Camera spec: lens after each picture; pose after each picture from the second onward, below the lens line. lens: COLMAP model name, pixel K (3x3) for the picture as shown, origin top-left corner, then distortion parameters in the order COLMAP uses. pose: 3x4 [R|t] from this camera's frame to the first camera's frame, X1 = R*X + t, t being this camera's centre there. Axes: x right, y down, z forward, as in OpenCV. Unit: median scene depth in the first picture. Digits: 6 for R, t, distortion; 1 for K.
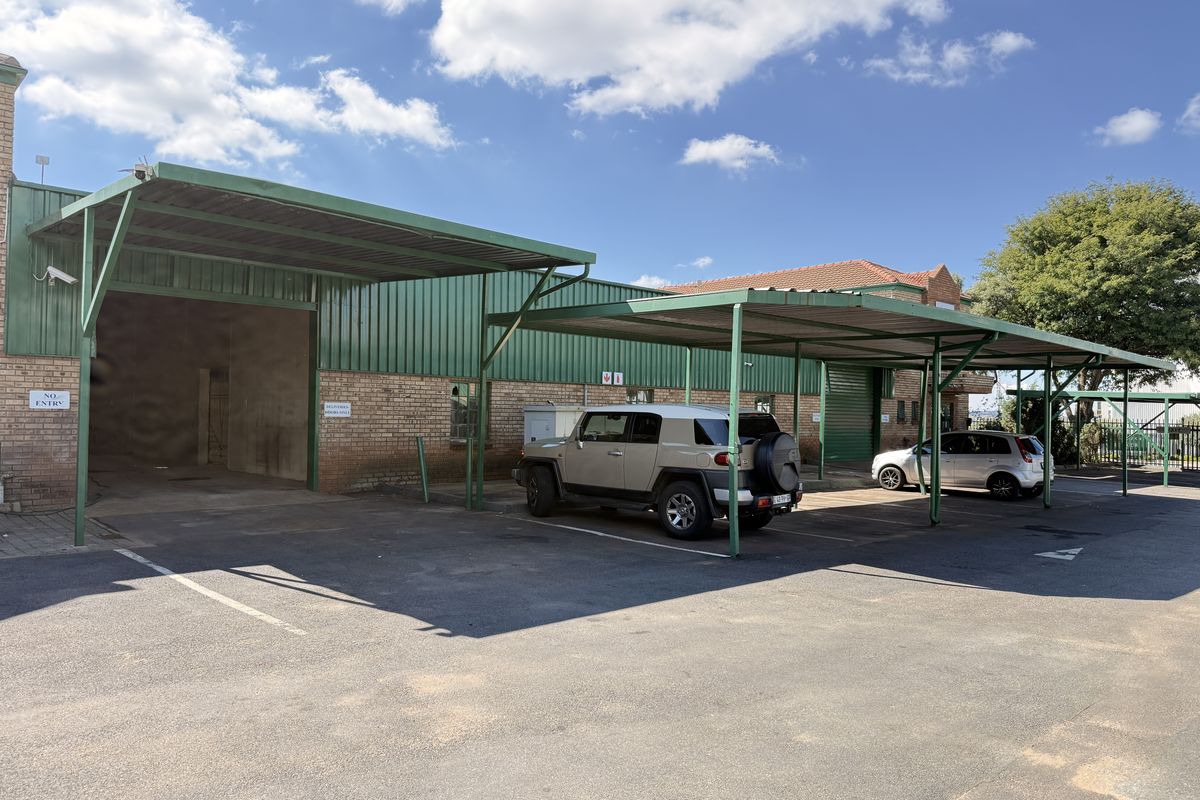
lens RADIAL K [[841.0, 0, 600.0], [0, 841.0, 400.0], [0, 0, 1]] dist [0.063112, -0.078164]
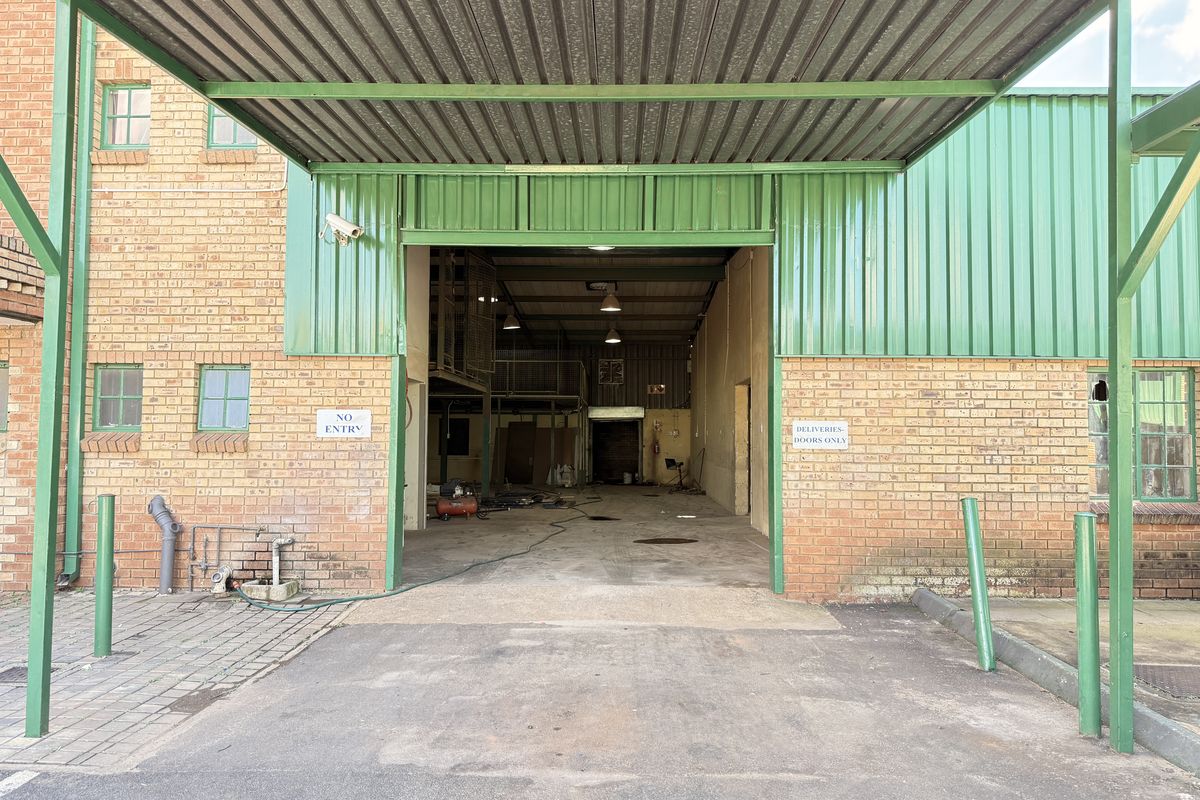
lens RADIAL K [[841.0, 0, 600.0], [0, 841.0, 400.0], [0, 0, 1]] dist [0.063112, -0.078164]
pose [[0.706785, -0.043391, -0.706096, -0.061880], [0.016510, 0.998857, -0.044856, 0.014700], [0.707236, 0.020046, 0.706694, 0.730403]]
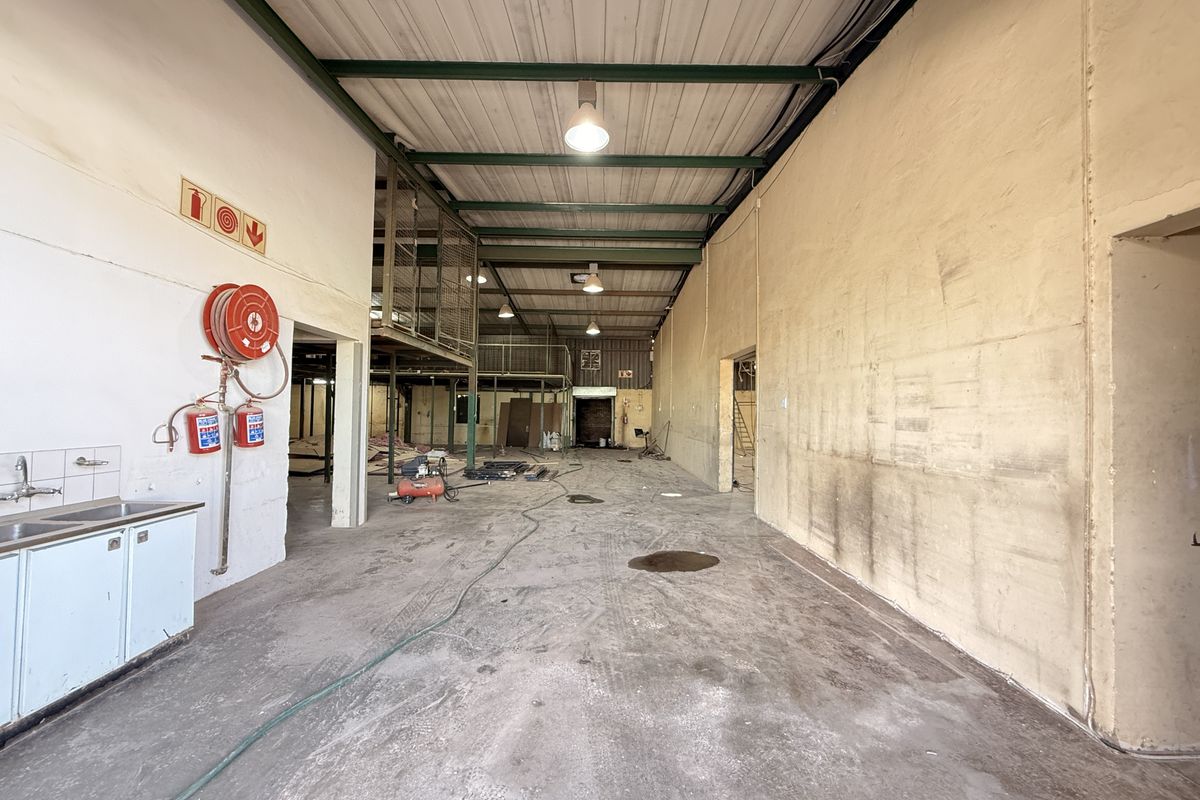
lens RADIAL K [[478.5, 0, 593.4], [0, 478.5, 395.1], [0, 0, 1]] dist [0.003466, 0.000051]
pose [[0.723744, -0.027366, -0.689525, -0.489613], [0.007628, 0.999470, -0.031660, 0.012129], [0.690026, 0.017654, 0.723569, 1.158983]]
